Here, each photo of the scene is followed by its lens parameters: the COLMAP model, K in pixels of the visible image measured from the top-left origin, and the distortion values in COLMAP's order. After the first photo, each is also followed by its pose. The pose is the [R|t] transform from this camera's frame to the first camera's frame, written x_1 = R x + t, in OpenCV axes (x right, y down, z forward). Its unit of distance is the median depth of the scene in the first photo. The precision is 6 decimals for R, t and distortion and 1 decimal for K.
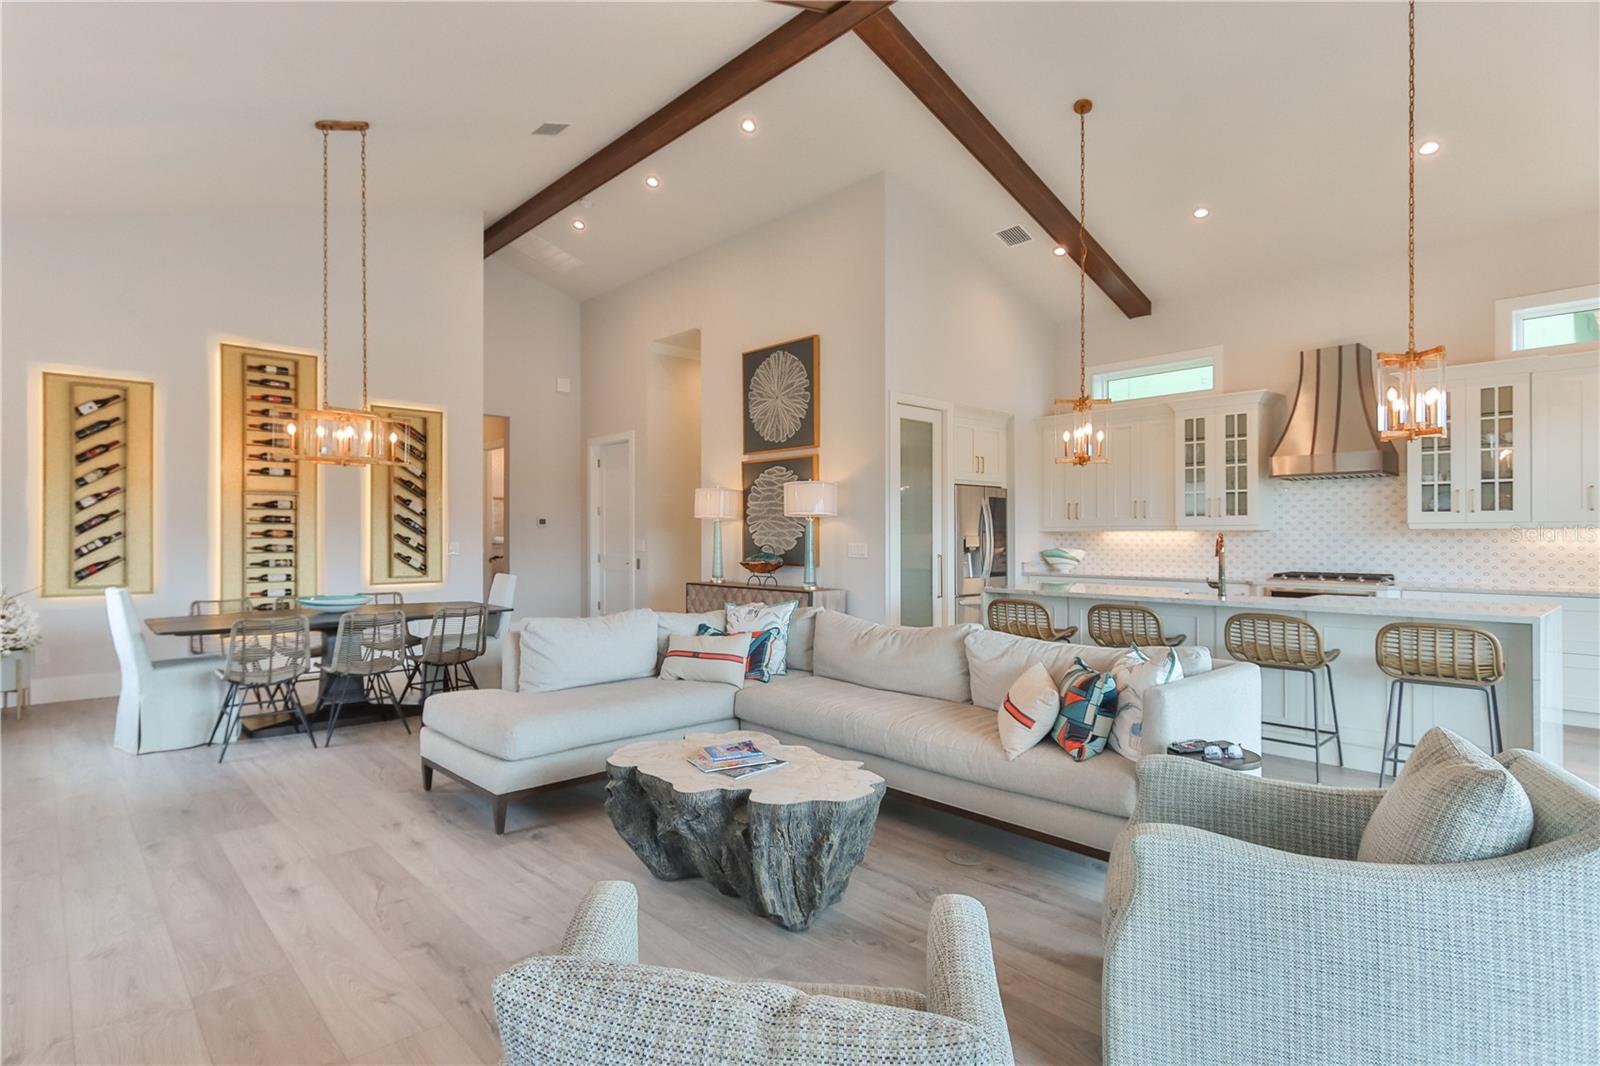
lens RADIAL K [[811.0, 0, 800.0], [0, 811.0, 533.0], [0, 0, 1]] dist [-0.000583, -0.000265]
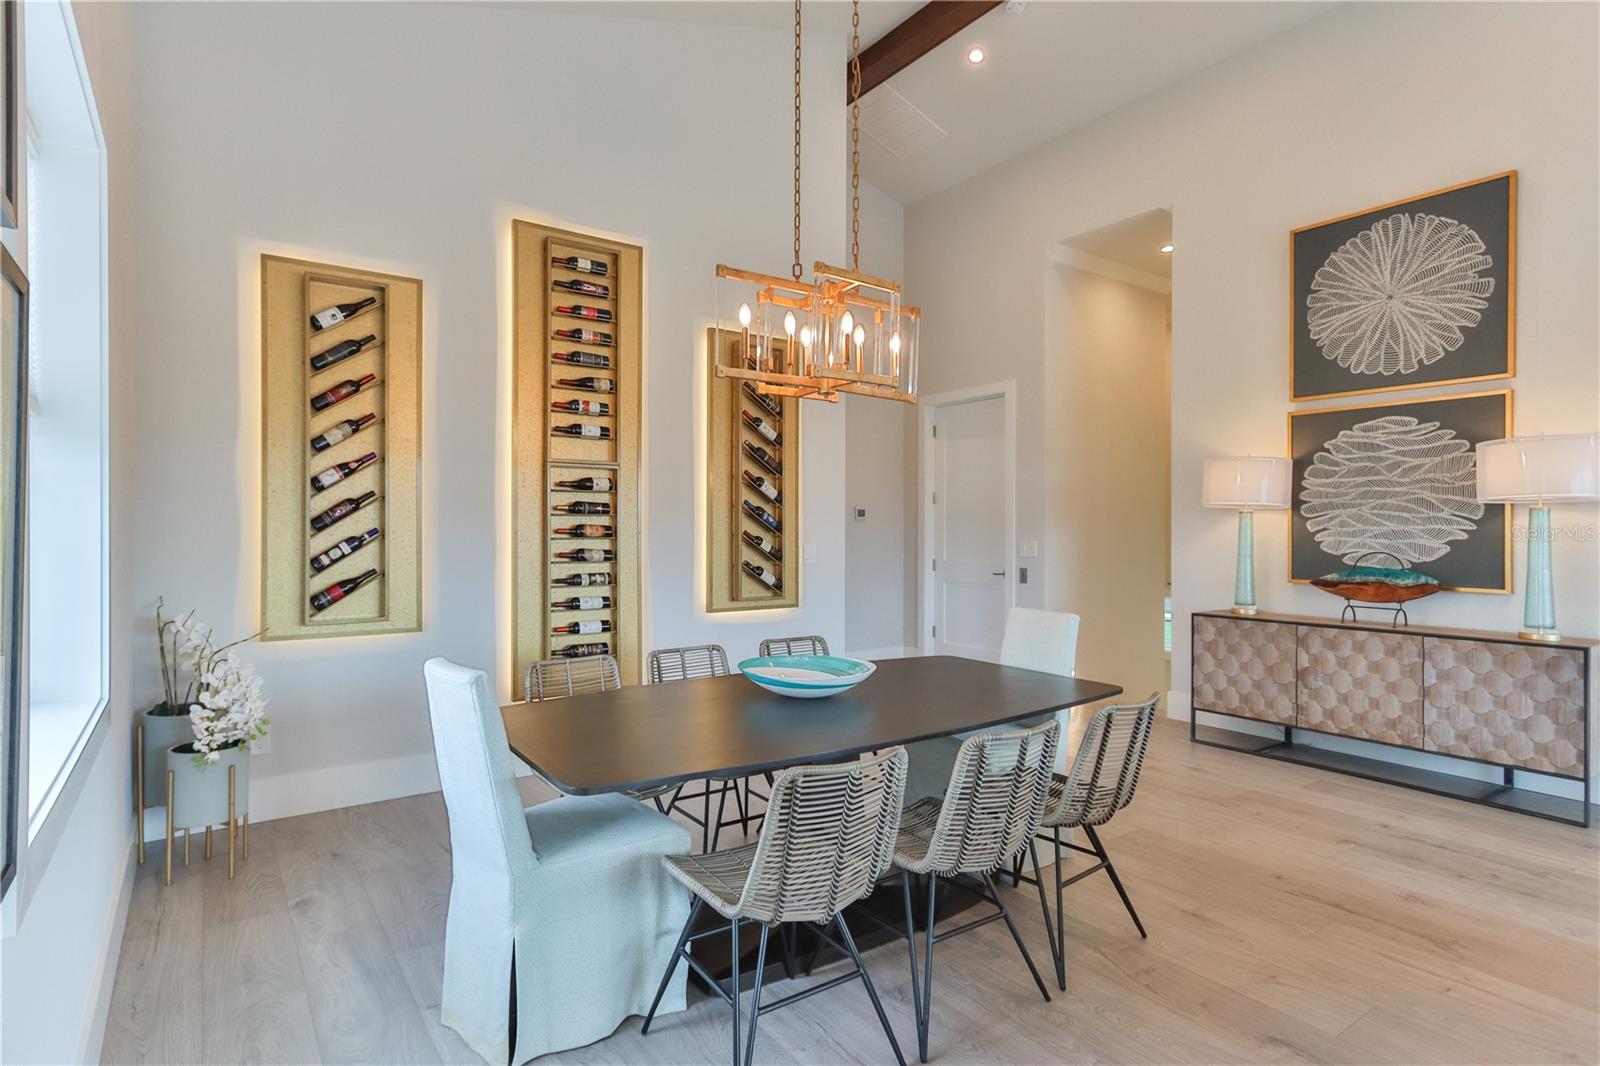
lens RADIAL K [[838.5, 0, 800.0], [0, 838.5, 533.0], [0, 0, 1]] dist [-0.000146, -0.000035]
pose [[0.990327, 0.003270, -0.138715, -0.405984], [-0.002302, 0.999972, 0.007138, -0.003054], [0.138734, -0.006749, 0.990307, 0.396118]]
